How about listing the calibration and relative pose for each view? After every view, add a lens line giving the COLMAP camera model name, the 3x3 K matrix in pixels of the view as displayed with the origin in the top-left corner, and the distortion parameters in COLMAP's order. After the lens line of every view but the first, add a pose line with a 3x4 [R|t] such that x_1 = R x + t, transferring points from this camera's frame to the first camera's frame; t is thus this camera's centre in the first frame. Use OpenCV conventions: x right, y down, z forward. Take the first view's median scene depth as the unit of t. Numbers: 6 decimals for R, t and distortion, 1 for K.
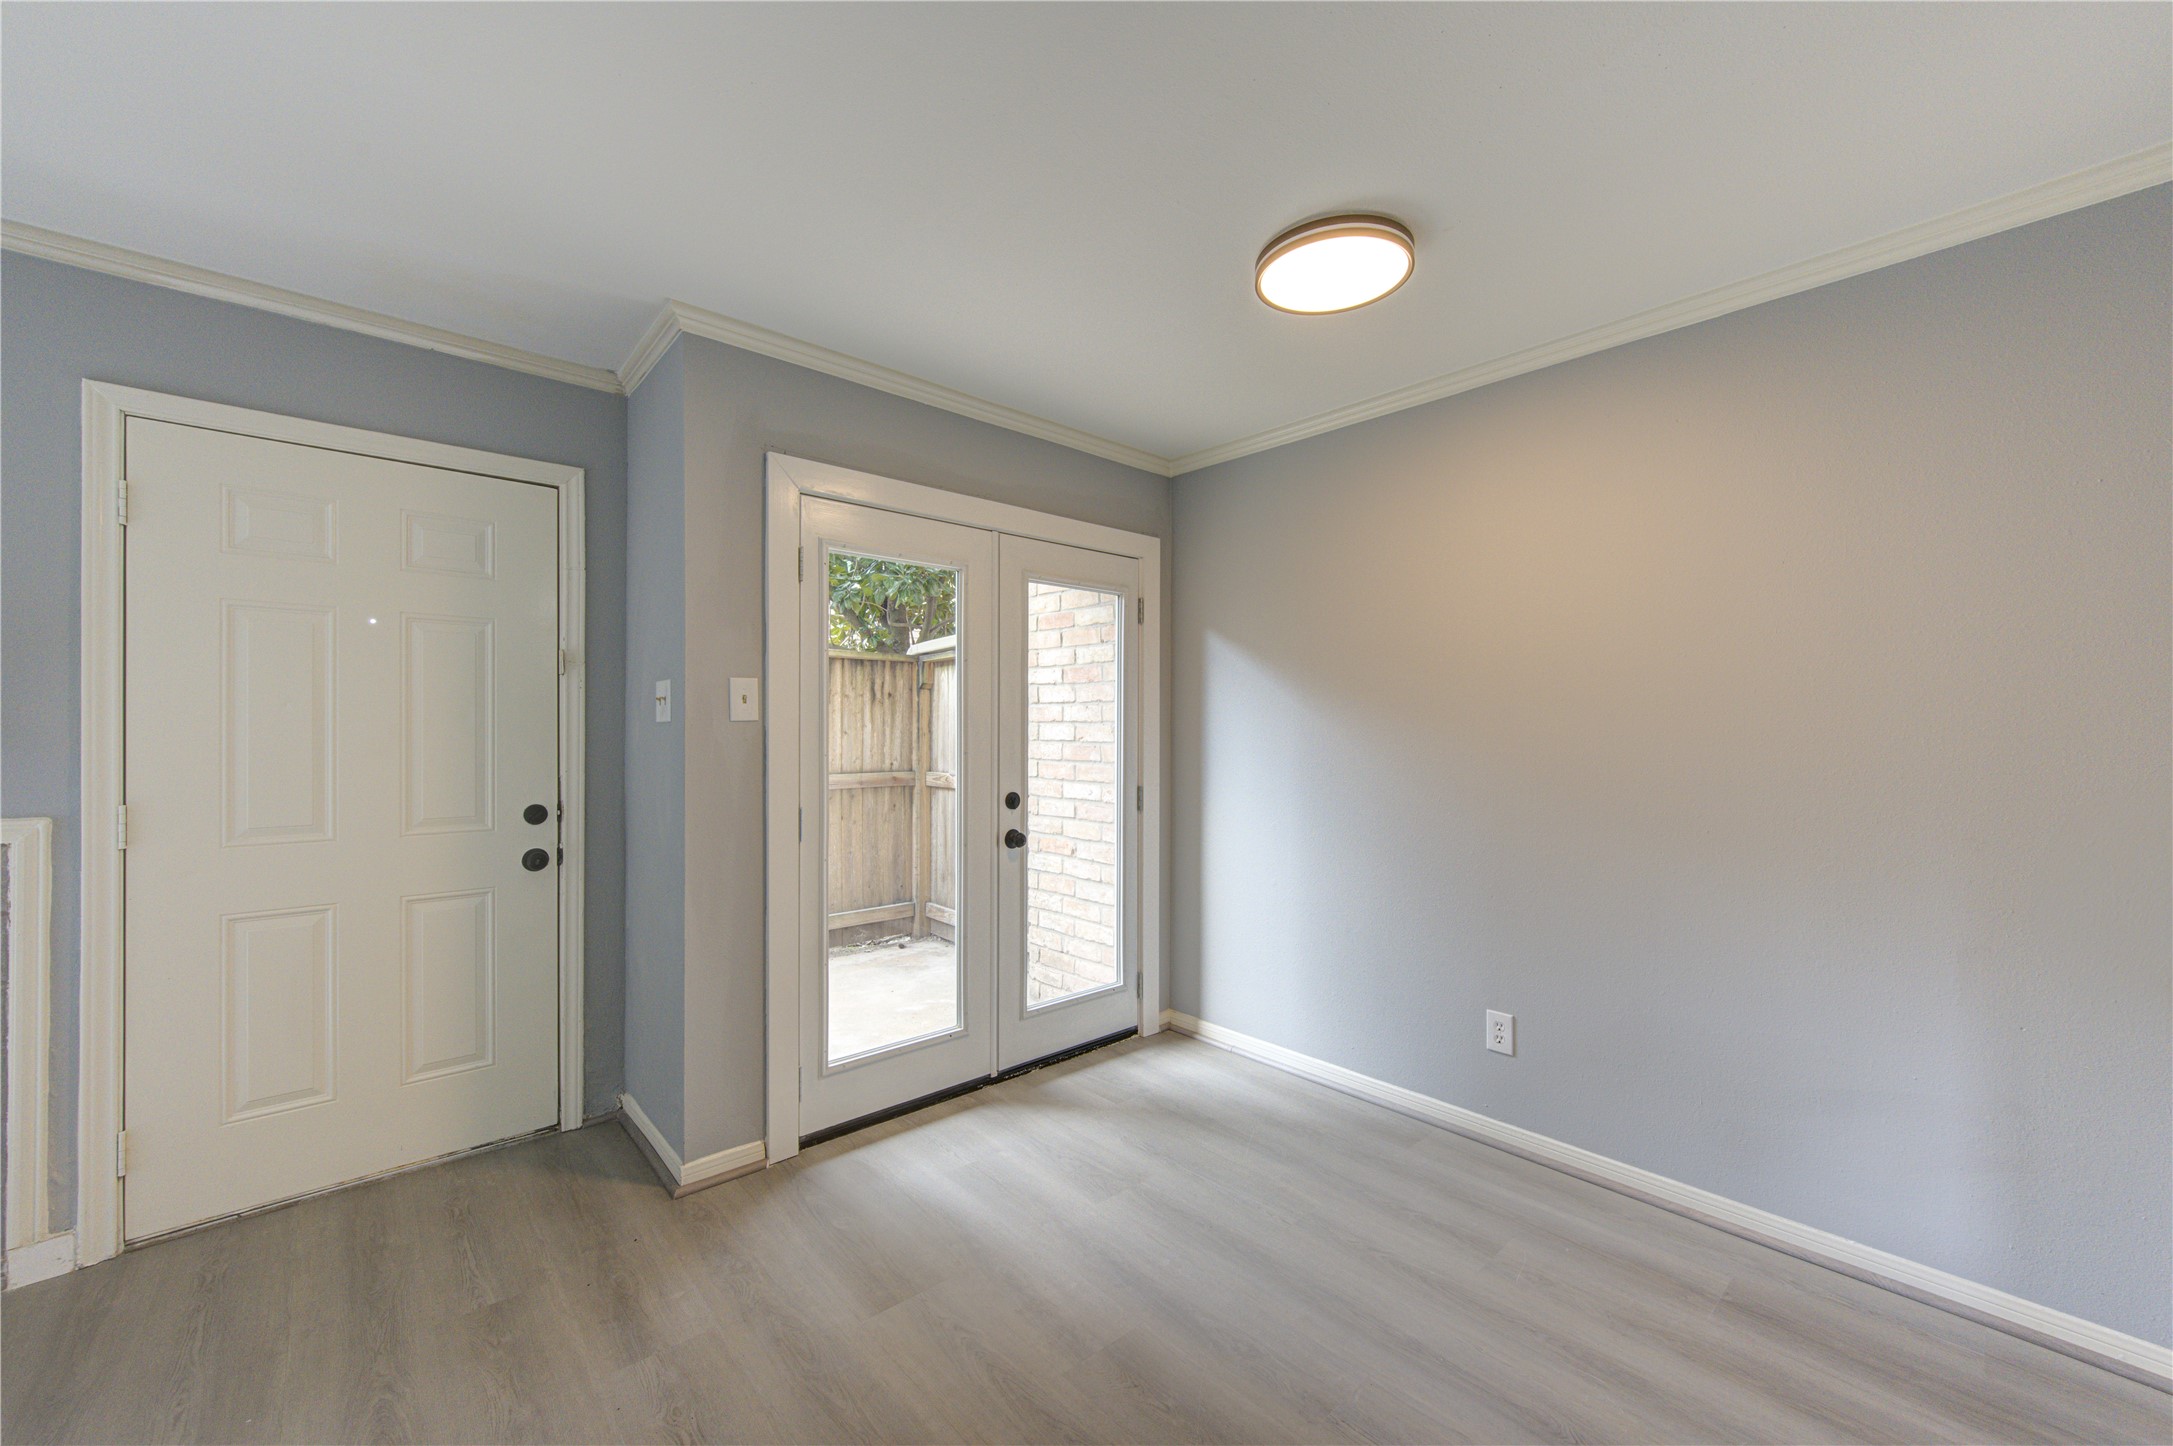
lens RADIAL K [[843.6, 0, 1097.9], [0, 843.6, 730.6], [0, 0, 1]] dist [-0.000640, -0.000243]
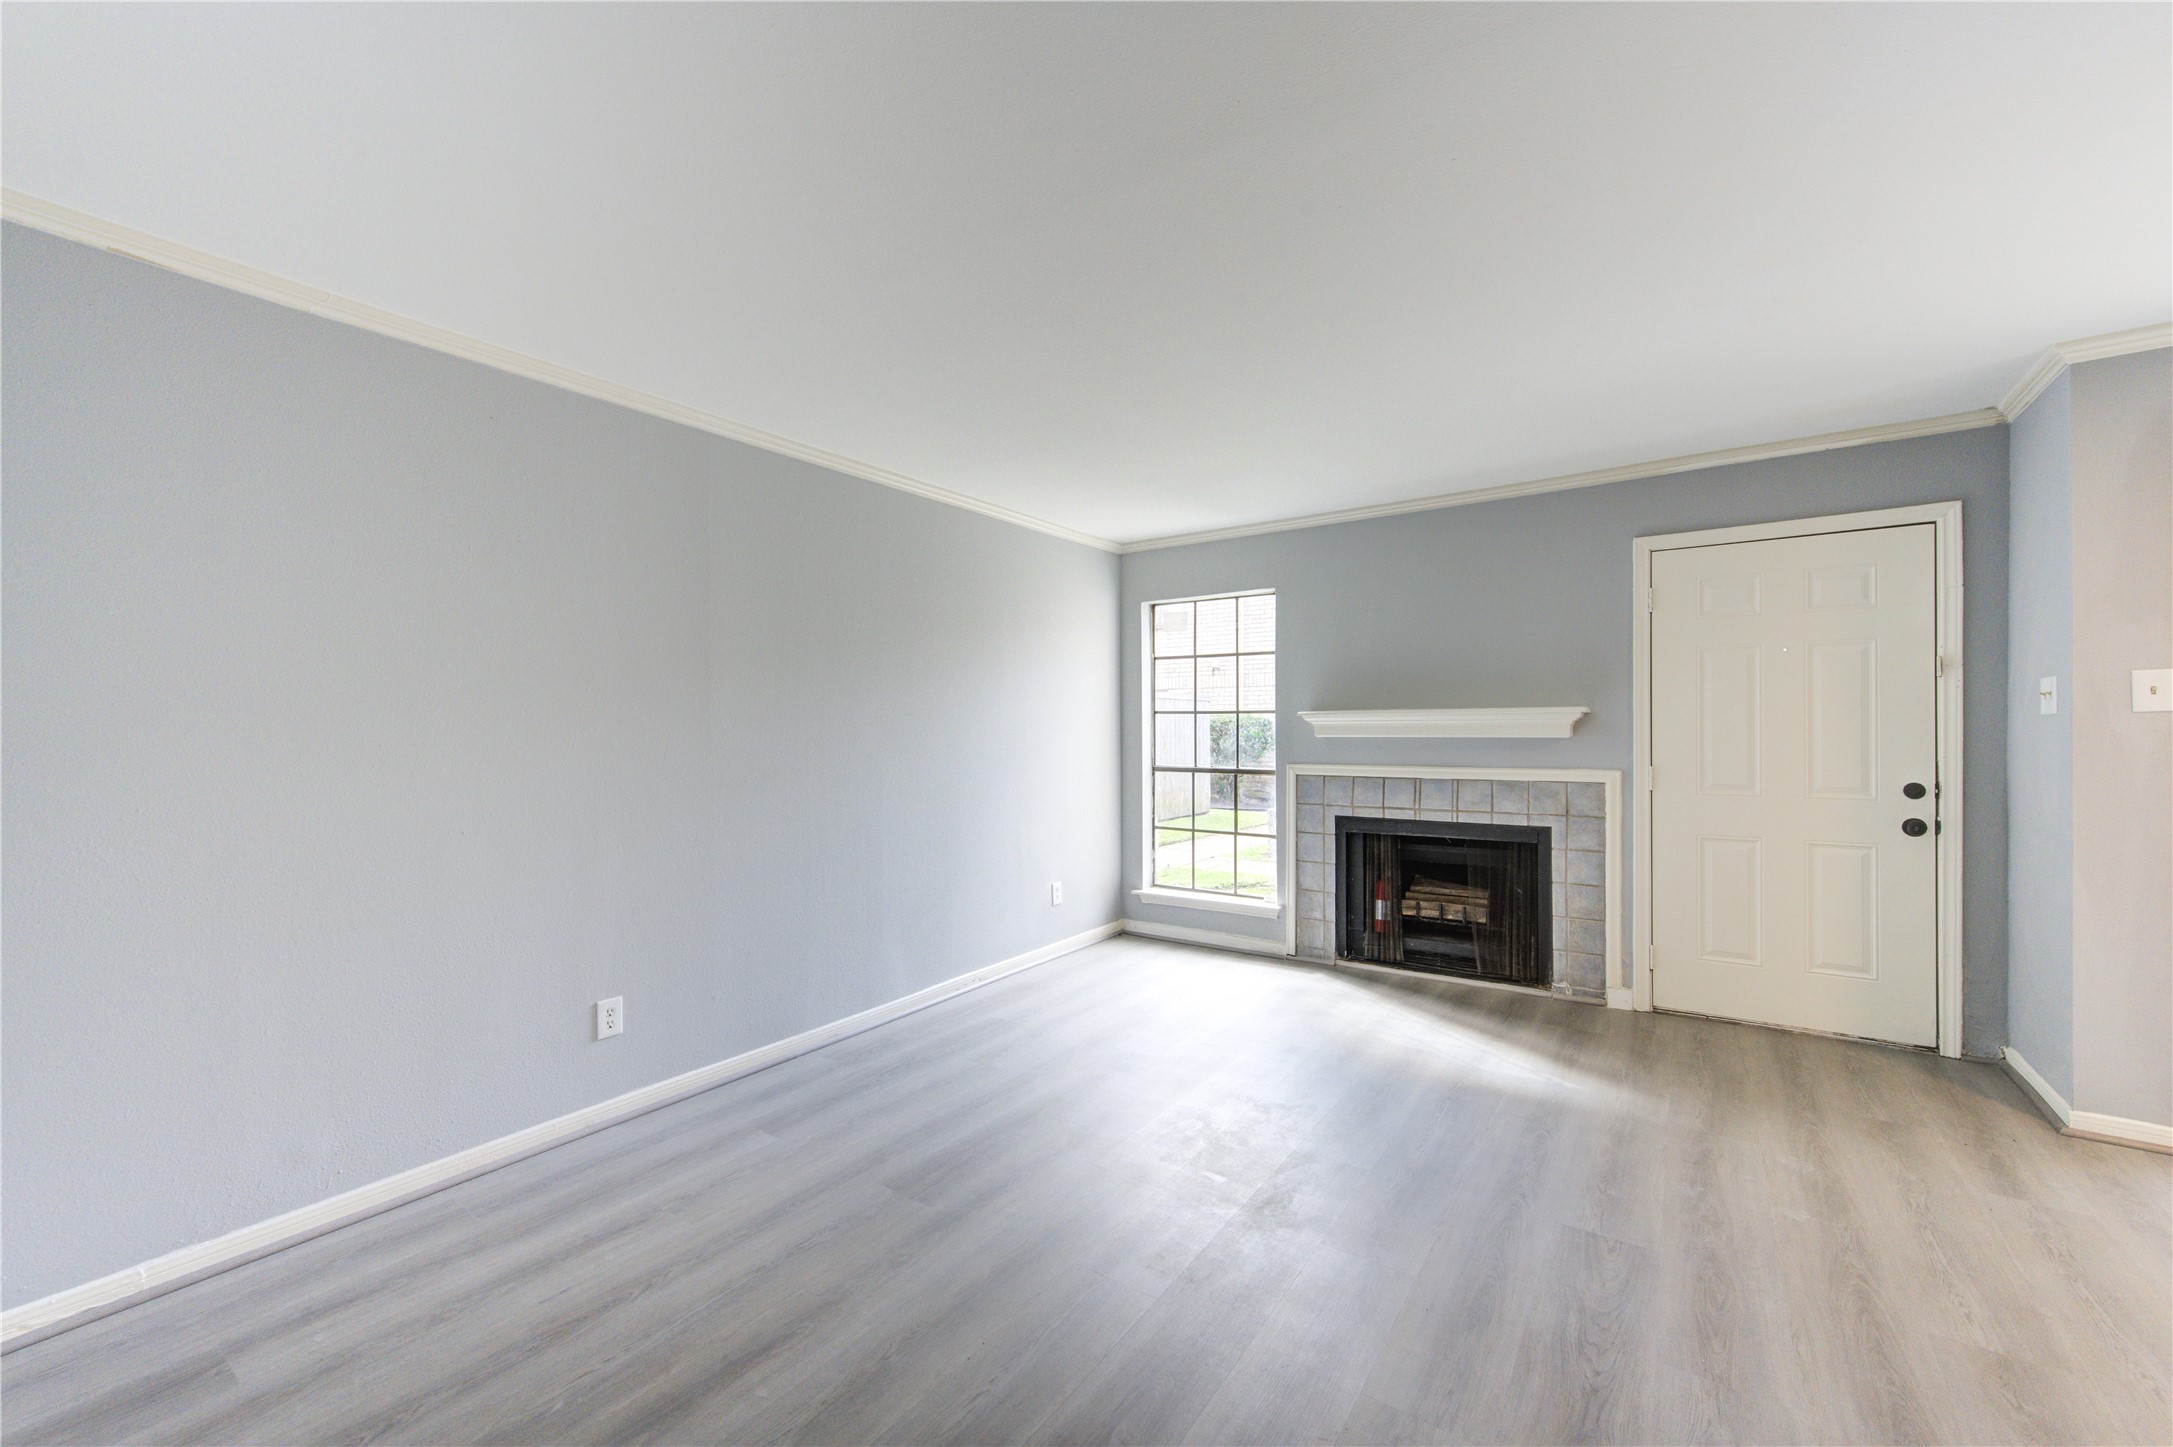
lens RADIAL K [[849.2, 0, 1091.9], [0, 849.2, 731.8], [0, 0, 1]] dist [0.003152, -0.000254]
pose [[0.221531, 0.000585, -0.975153, 0.278646], [0.004647, 0.999988, 0.001656, 0.004654], [0.975142, -0.004898, 0.221526, -0.444169]]
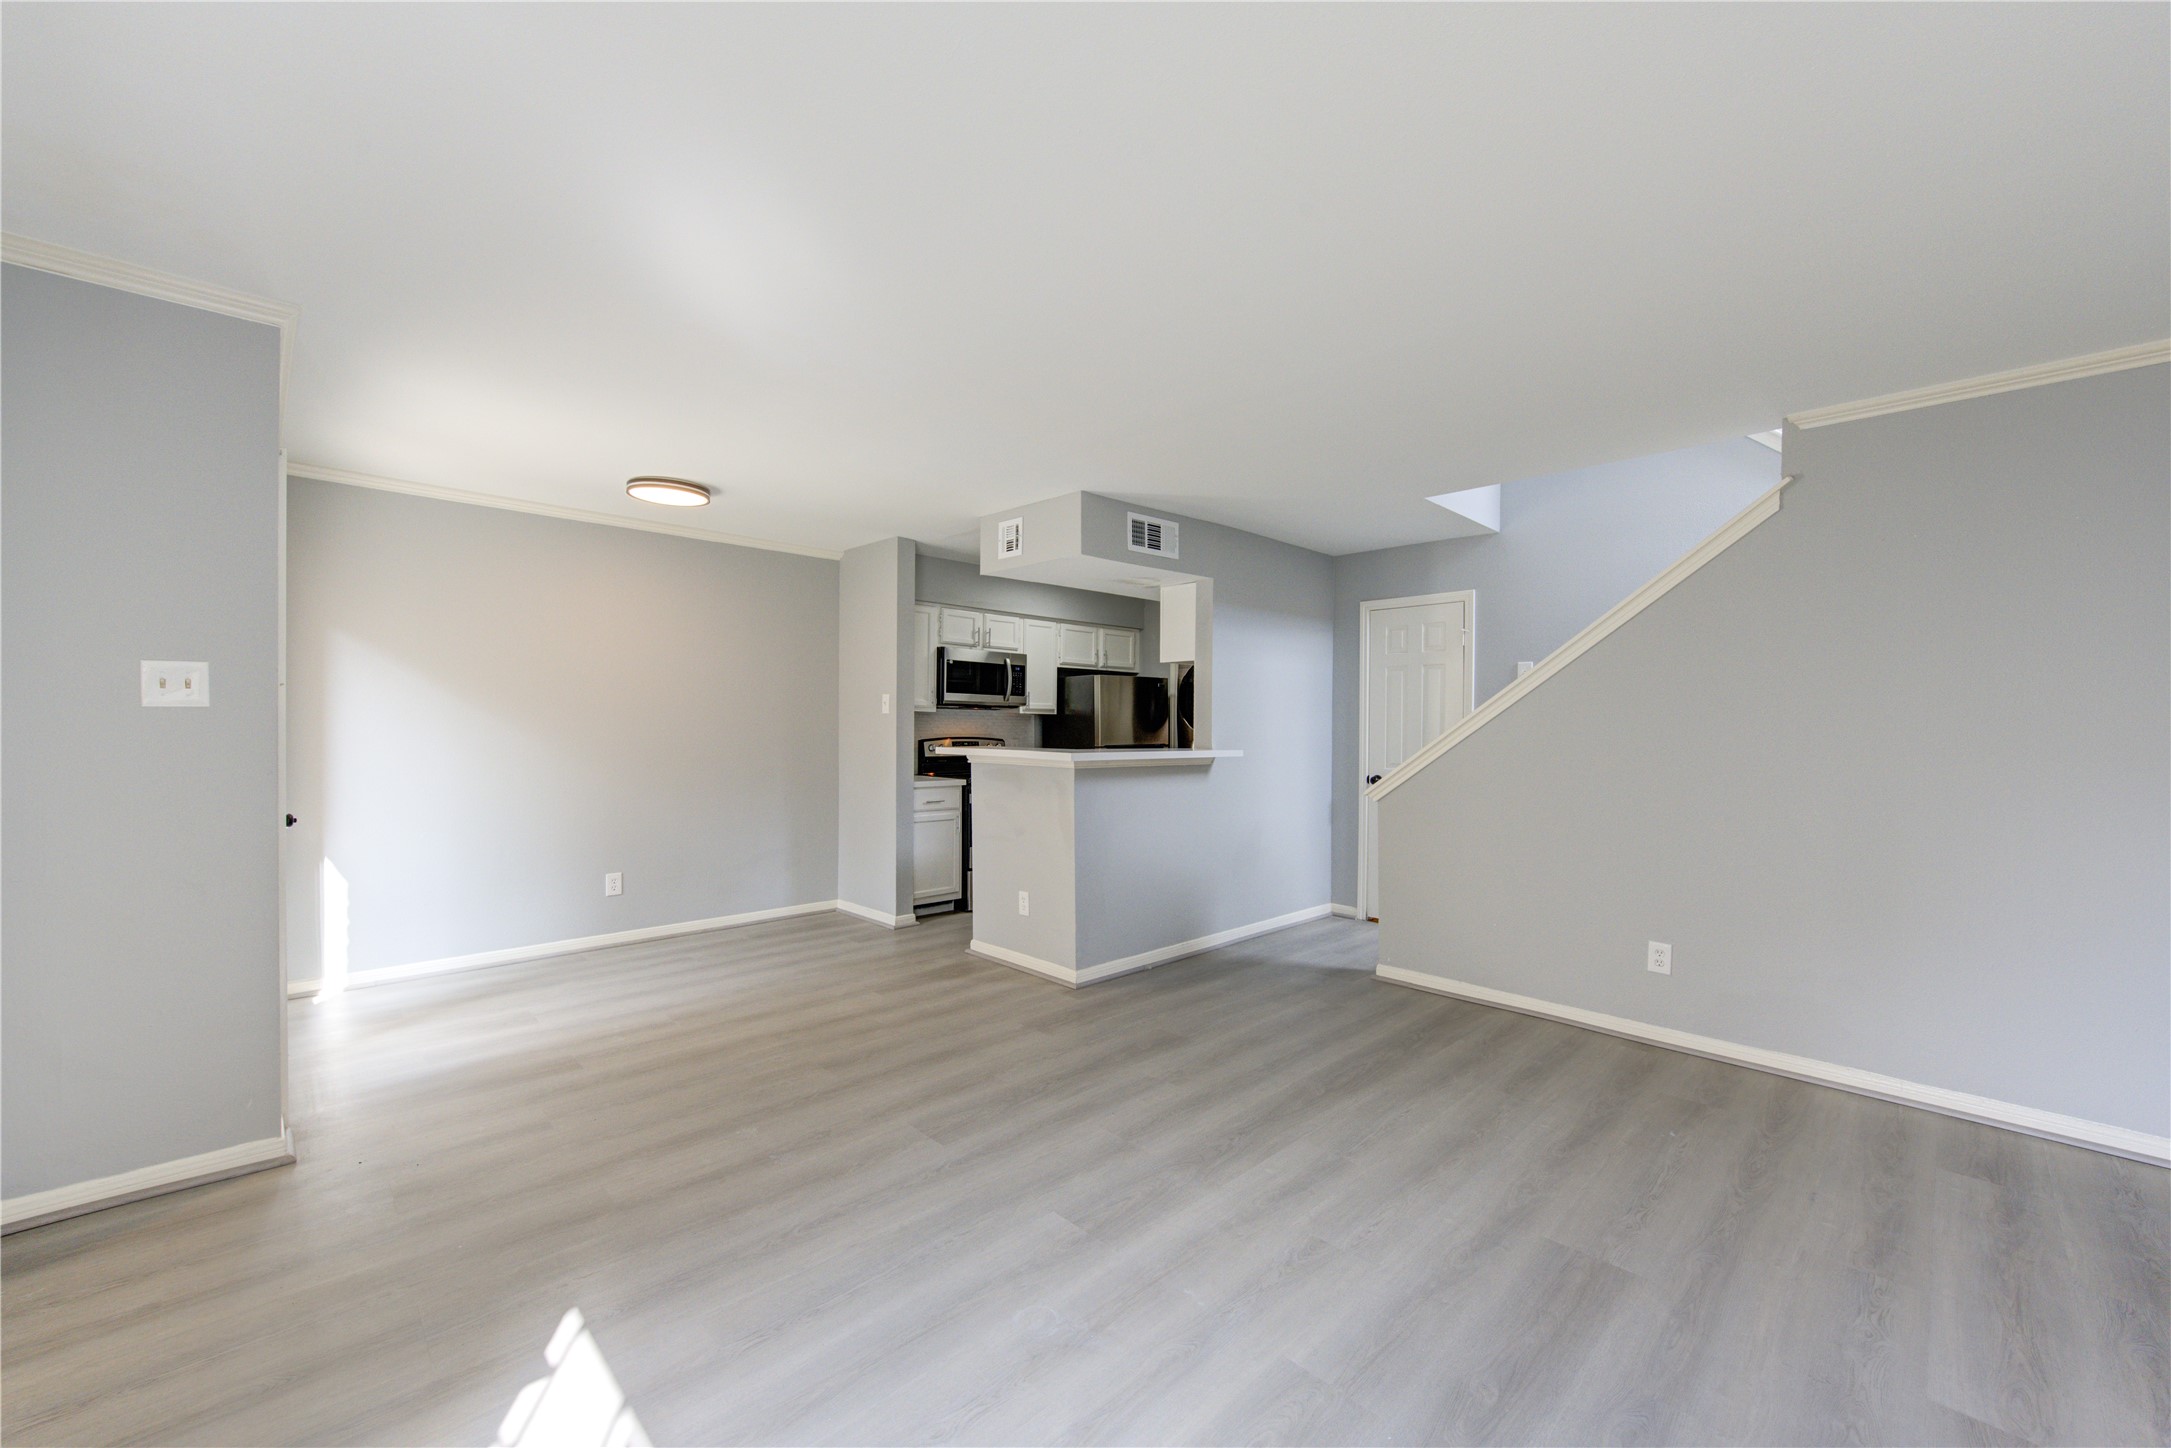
lens RADIAL K [[842.8, 0, 1096.9], [0, 842.8, 731.6], [0, 0, 1]] dist [-0.000640, -0.000243]
pose [[-0.053277, -0.011180, 0.998517, -1.364174], [-0.004522, 0.999930, 0.010955, 0.001313], [-0.998570, -0.003932, -0.053324, 0.051623]]
